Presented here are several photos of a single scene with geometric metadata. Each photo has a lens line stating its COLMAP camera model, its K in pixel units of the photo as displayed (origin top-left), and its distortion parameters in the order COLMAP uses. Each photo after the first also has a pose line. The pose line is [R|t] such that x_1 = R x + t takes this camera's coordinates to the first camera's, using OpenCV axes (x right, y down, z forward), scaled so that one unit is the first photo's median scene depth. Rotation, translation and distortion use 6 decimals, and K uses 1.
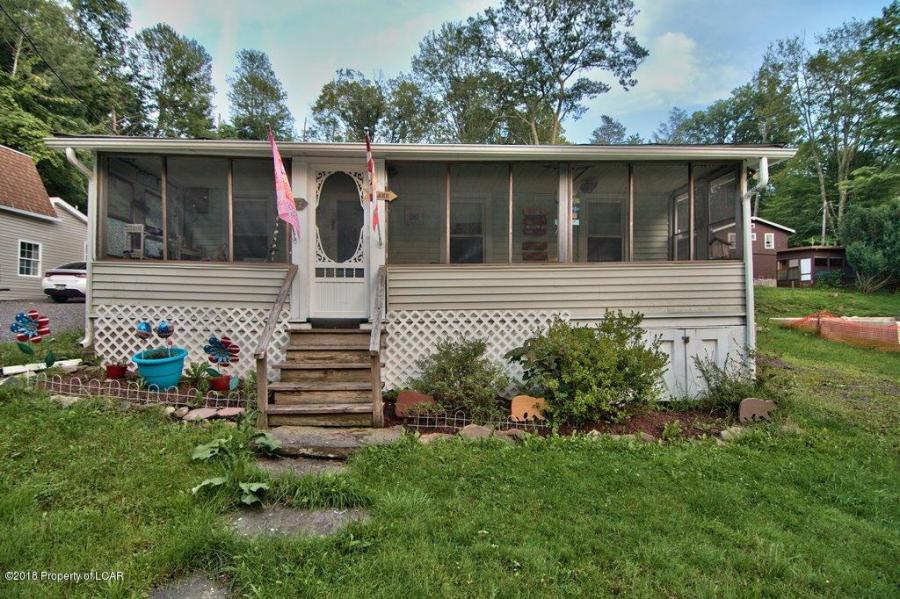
lens RADIAL K [[429.0, 0, 448.8], [0, 429.0, 303.3], [0, 0, 1]] dist [-0.008391, -0.008328]
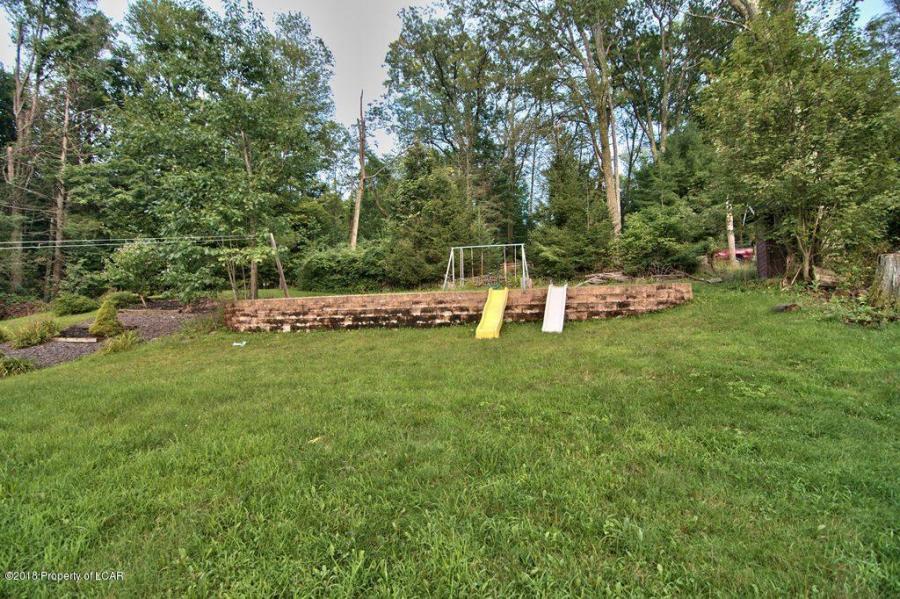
lens RADIAL K [[429.0, 0, 447.1], [0, 429.0, 305.8], [0, 0, 1]] dist [-0.008391, -0.008328]
pose [[0.910632, -0.034201, -0.411800, 0.231881], [0.017493, 0.998866, -0.044275, -0.115326], [0.412848, 0.033114, 0.910198, 1.239421]]
